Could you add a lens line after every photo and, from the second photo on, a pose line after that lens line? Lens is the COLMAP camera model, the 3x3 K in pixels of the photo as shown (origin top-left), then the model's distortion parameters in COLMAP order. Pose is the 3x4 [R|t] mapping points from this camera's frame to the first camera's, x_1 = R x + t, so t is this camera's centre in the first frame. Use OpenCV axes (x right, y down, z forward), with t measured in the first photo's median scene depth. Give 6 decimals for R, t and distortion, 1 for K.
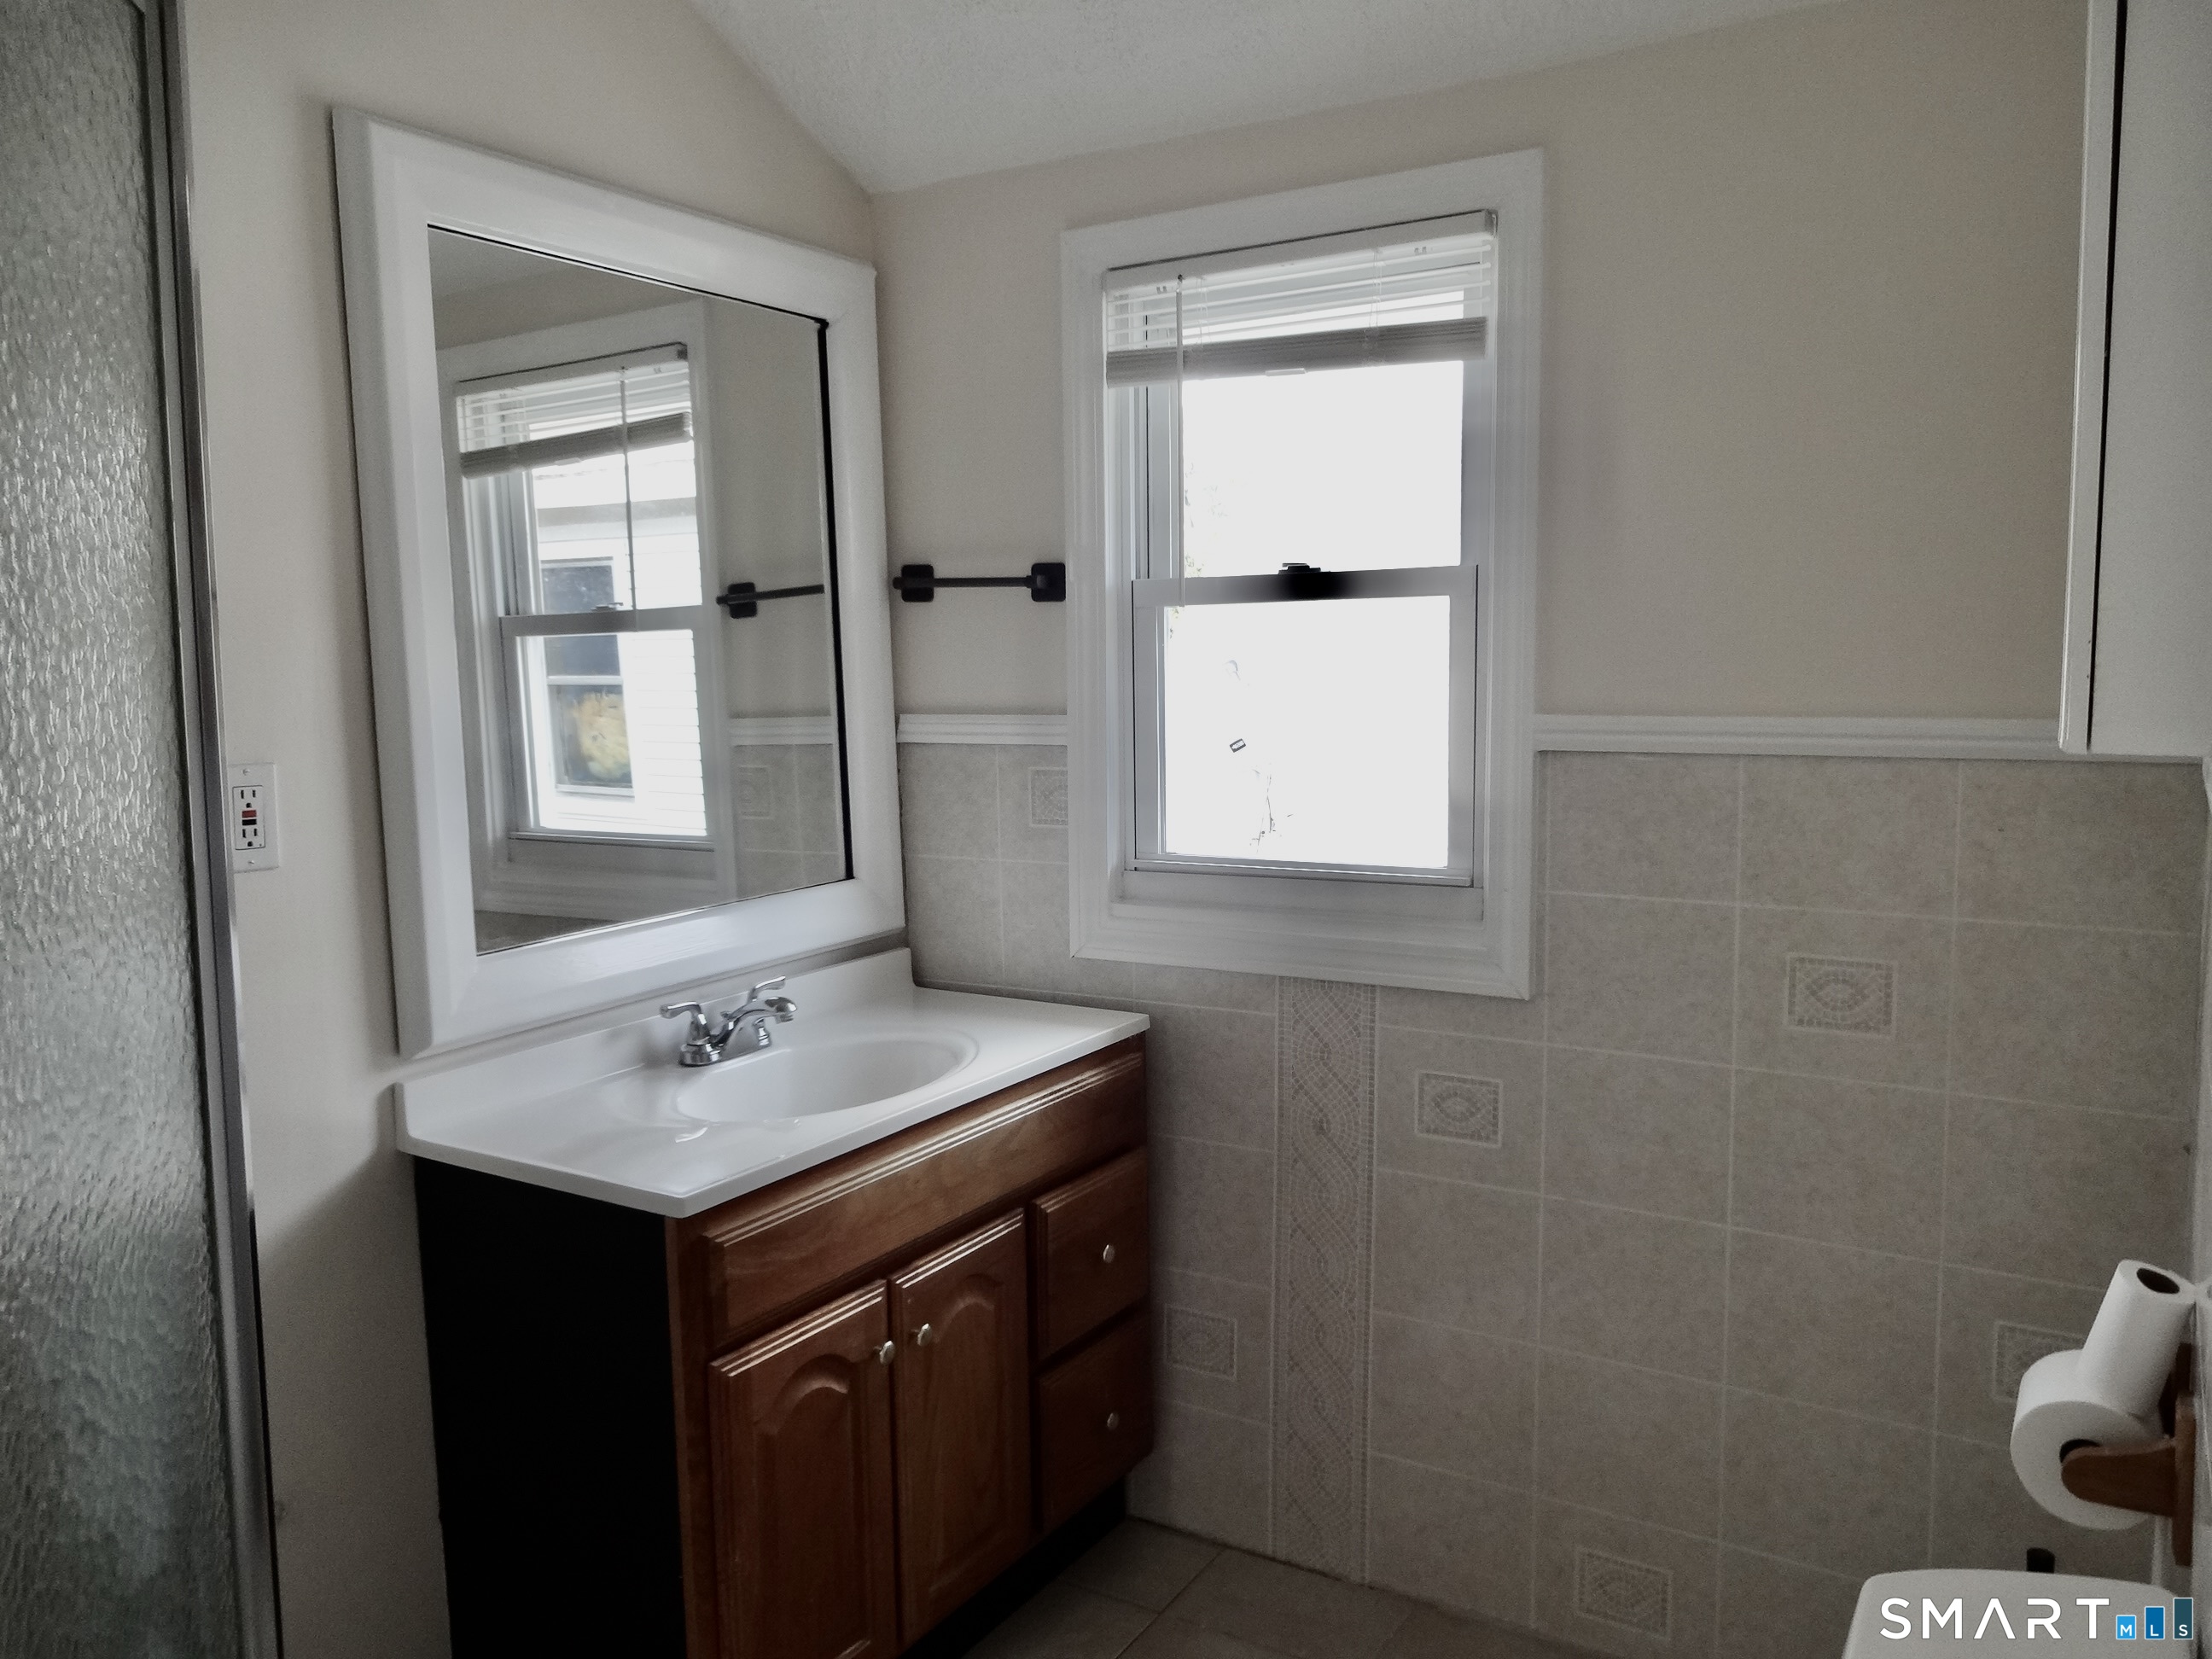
lens RADIAL K [[1607.2, 0, 1106.0], [0, 1607.2, 829.5], [0, 0, 1]] dist [0.007801, 0.000255]
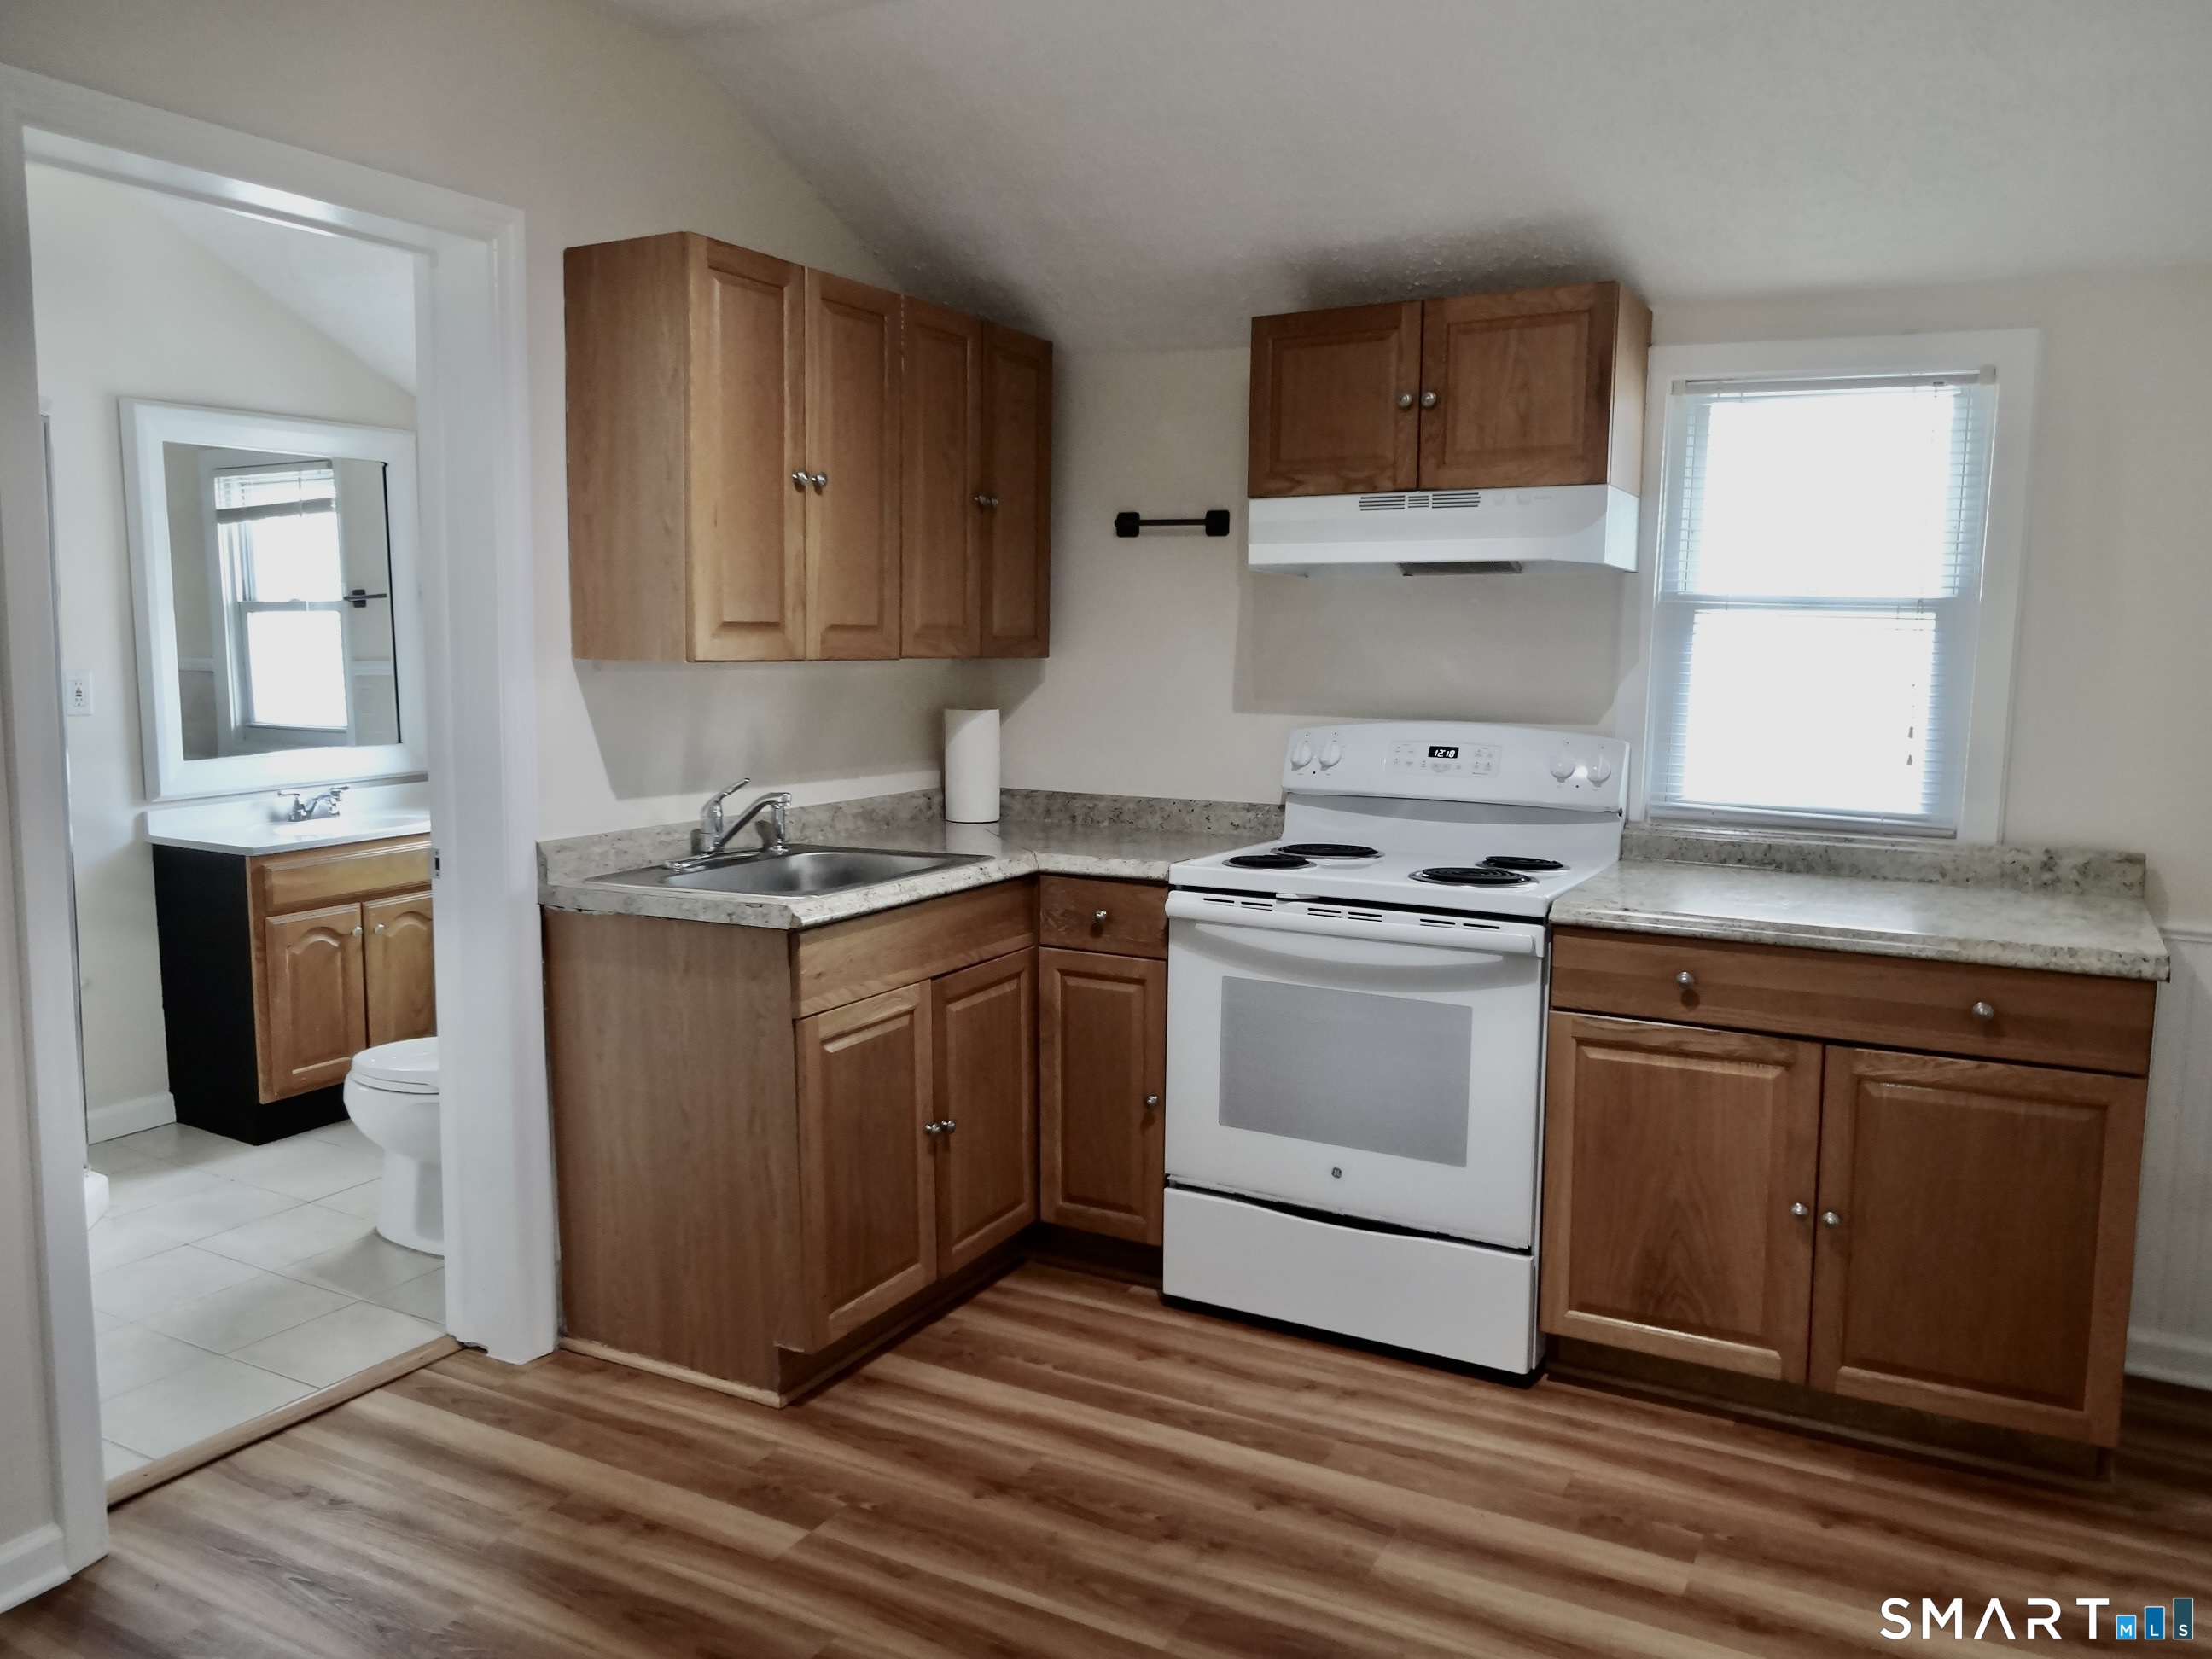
lens RADIAL K [[1633.0, 0, 1111.6], [0, 1633.0, 815.5], [0, 0, 1]] dist [0.000096, -0.006783]
pose [[0.998479, 0.020093, 0.051339, 0.795431], [-0.020422, 0.999774, 0.005905, 0.116489], [-0.051209, -0.006944, 0.998664, -1.356650]]
